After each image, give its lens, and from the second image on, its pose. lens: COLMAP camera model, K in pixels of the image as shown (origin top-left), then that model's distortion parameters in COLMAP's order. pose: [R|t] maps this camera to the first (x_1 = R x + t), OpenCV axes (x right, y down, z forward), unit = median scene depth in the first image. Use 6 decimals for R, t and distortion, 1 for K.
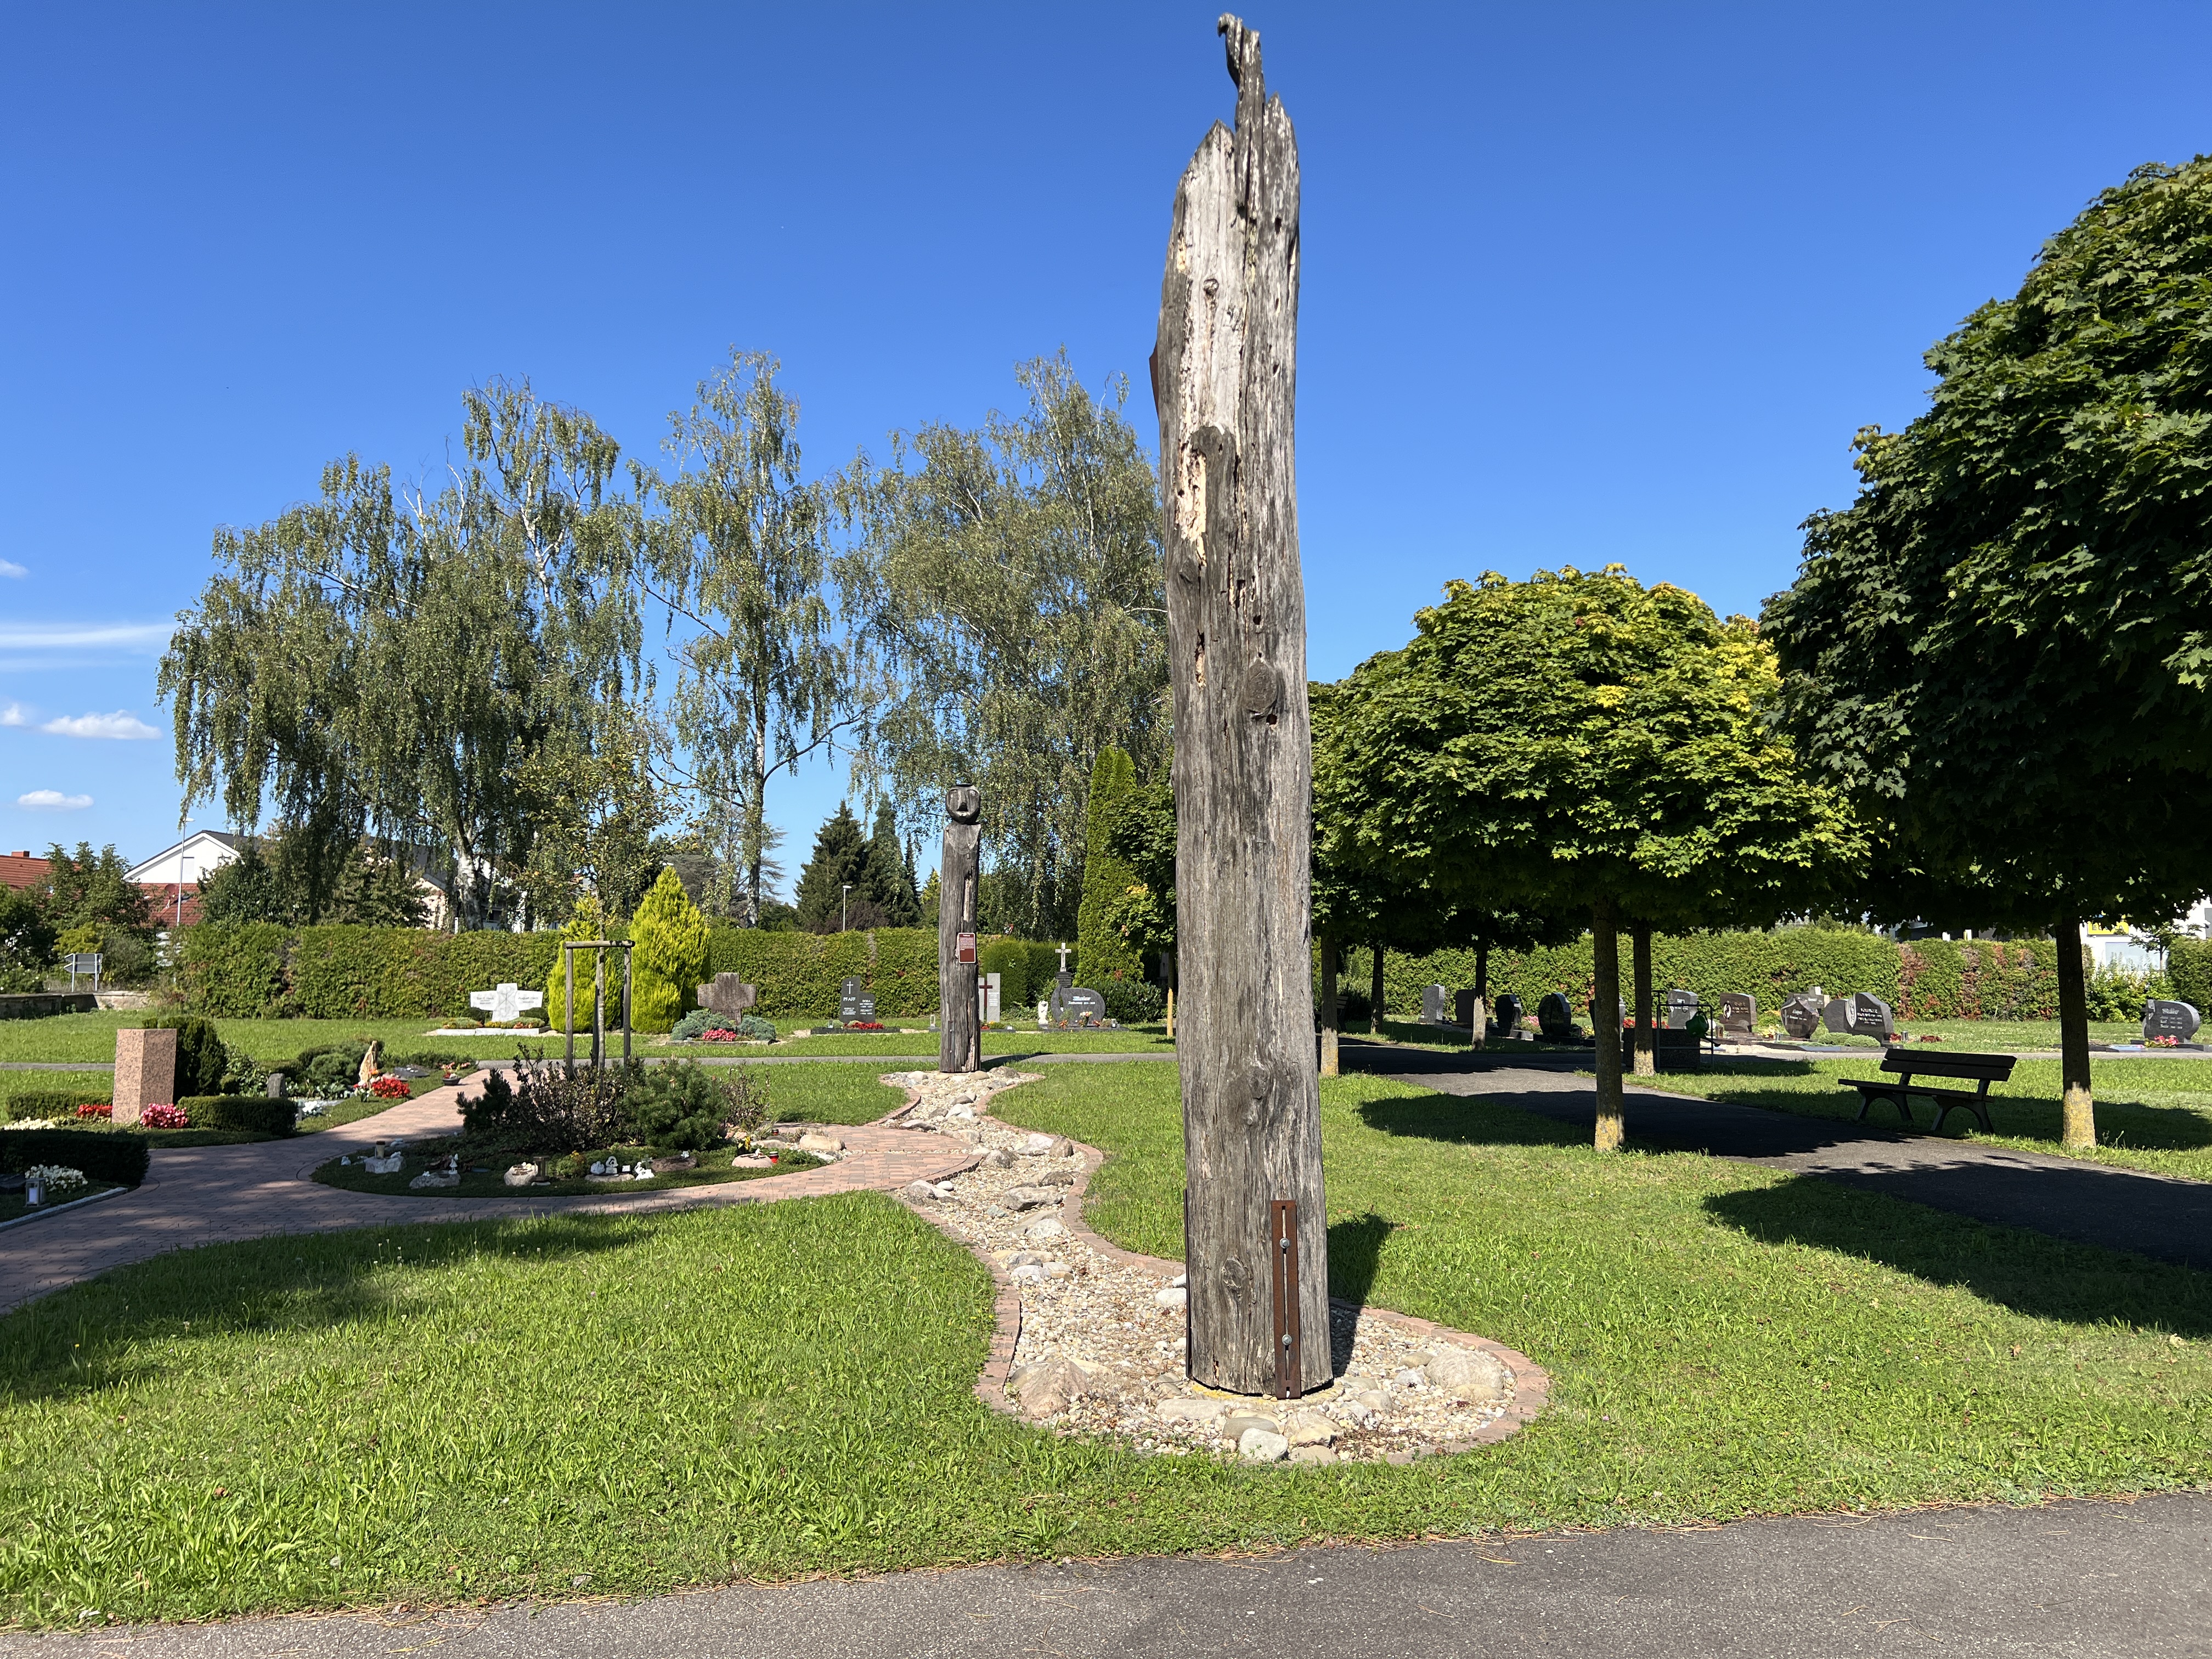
lens RADIAL K [[1634.7, 0, 1106.0], [0, 1634.7, 829.5], [0, 0, 1]] dist [0.041491, -0.068294]
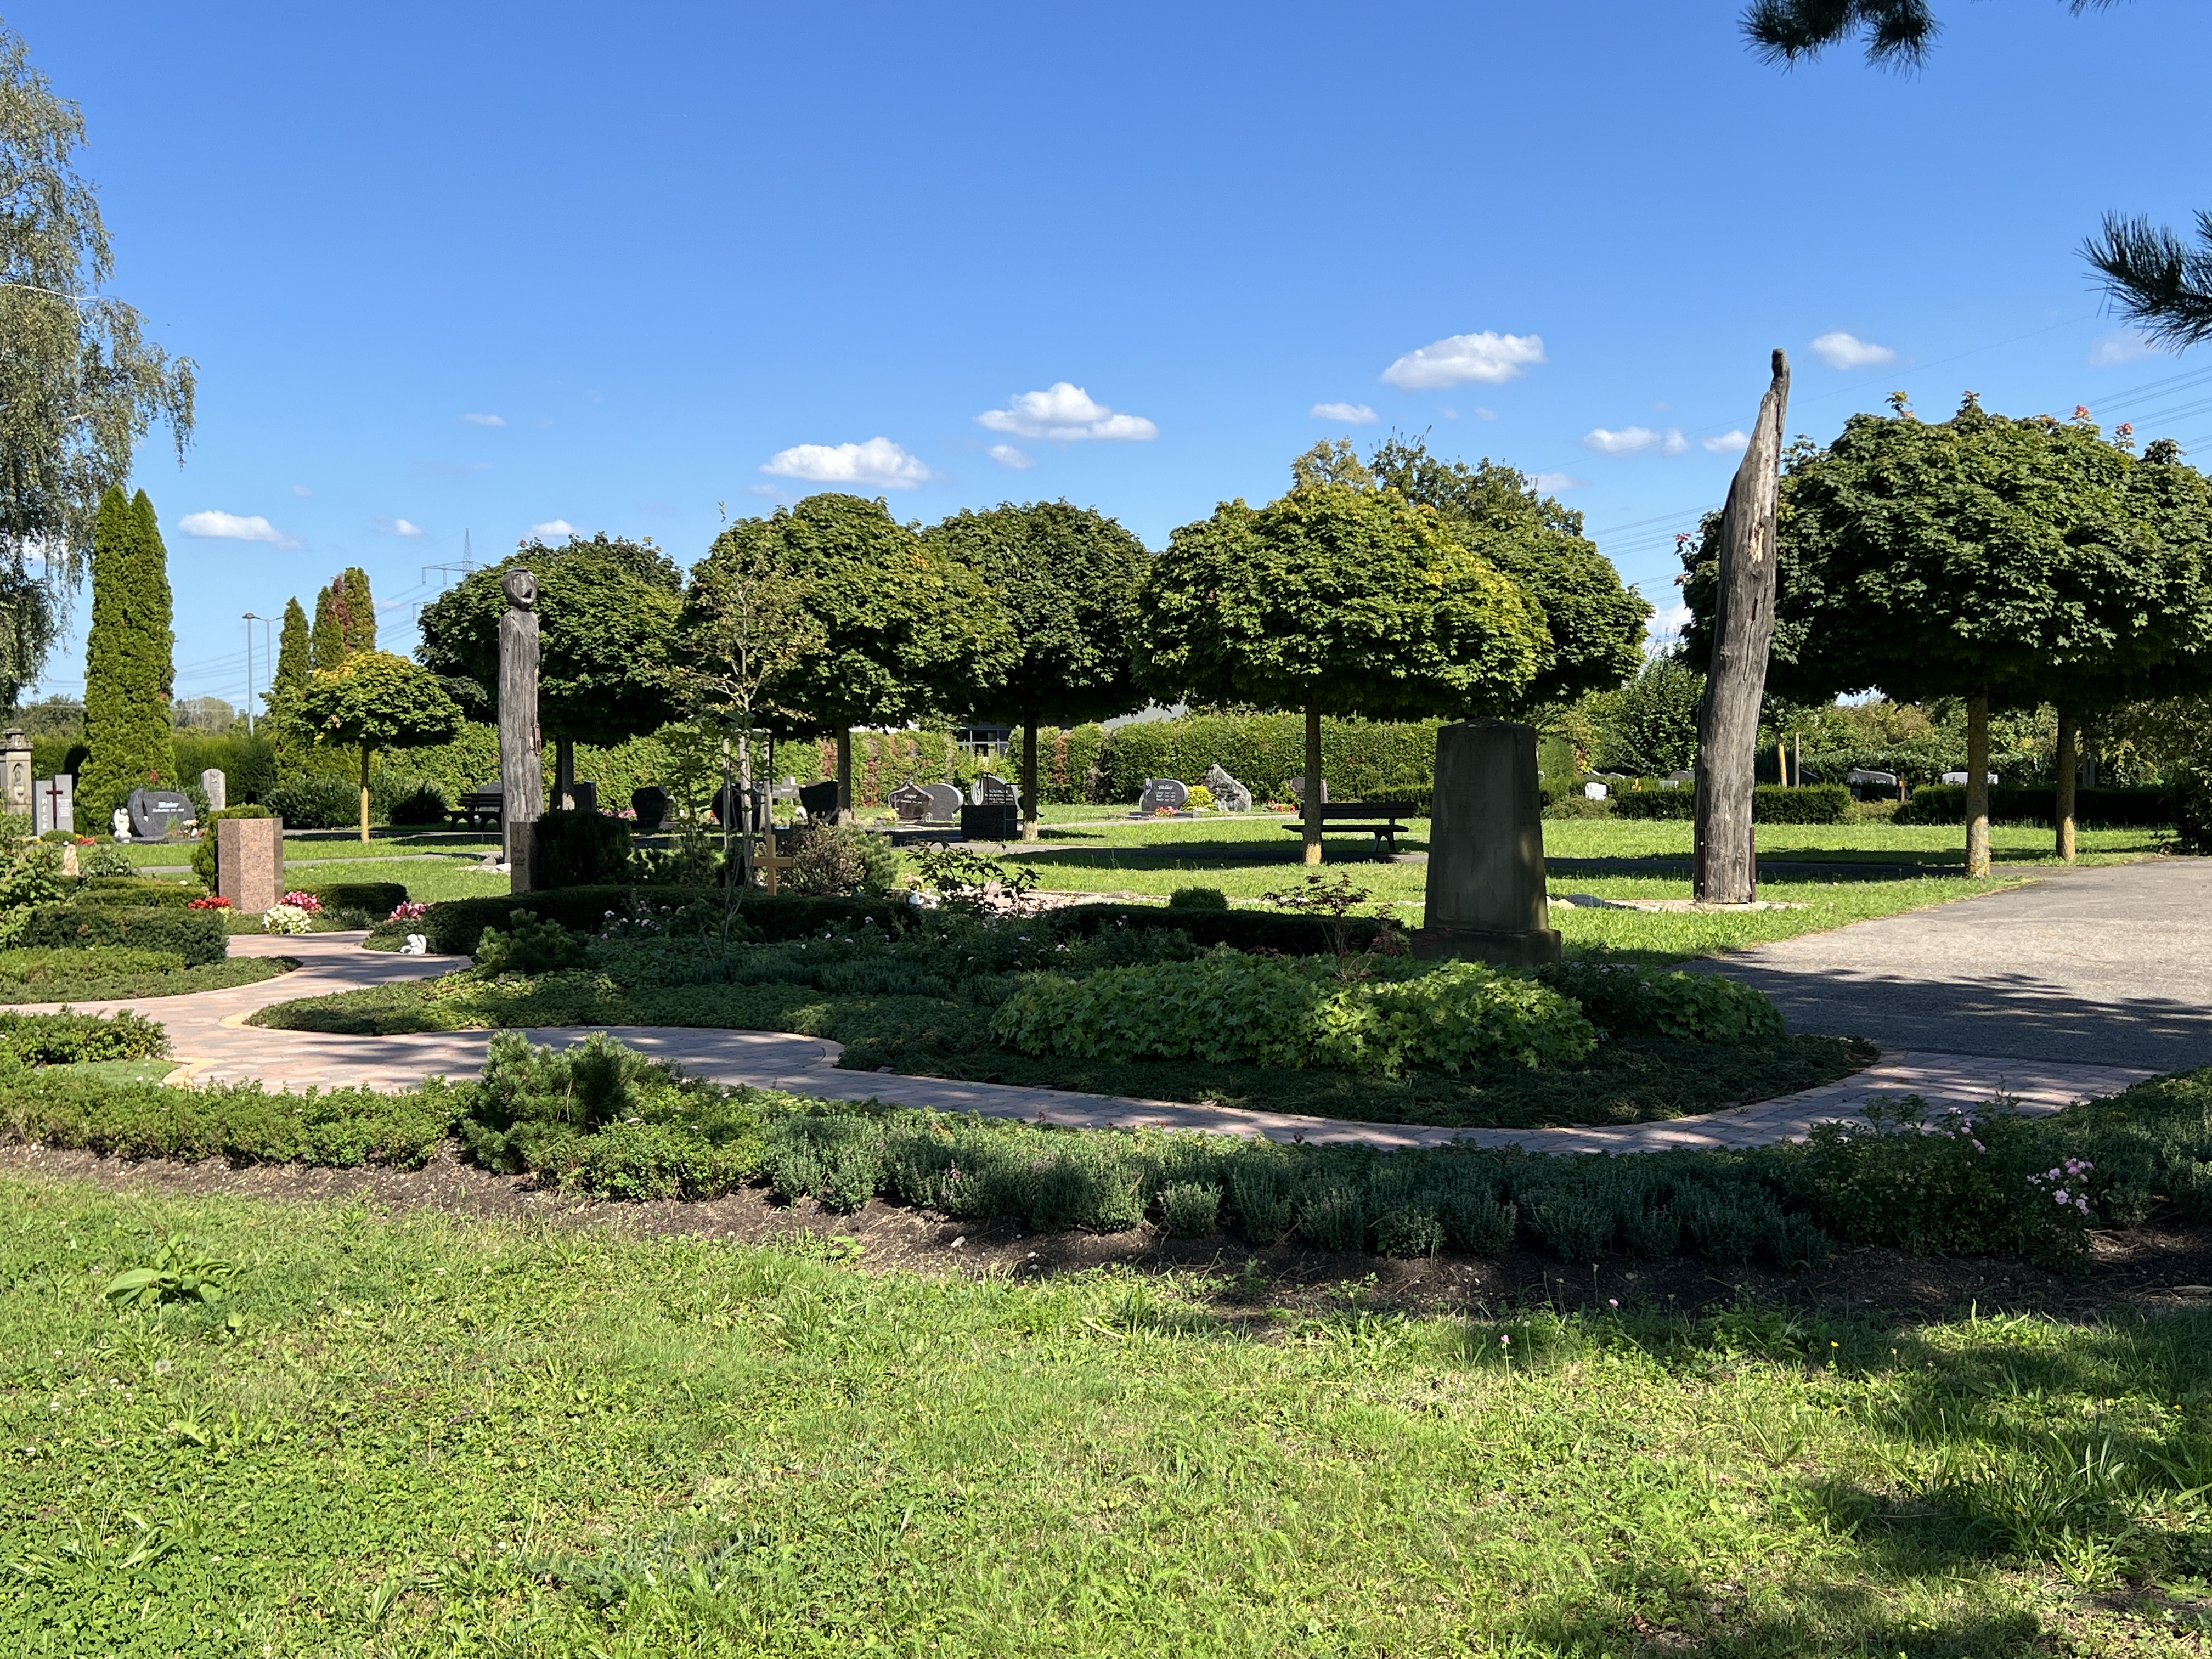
lens RADIAL K [[2134.9, 0, 1106.0], [0, 2134.9, 829.5], [0, 0, 1]] dist [0.118717, -0.348498]
pose [[0.716041, -0.035061, 0.697177, -1.391101], [-0.042550, 0.994689, 0.093724, -0.017870], [-0.696760, -0.096775, 0.710746, -0.312627]]
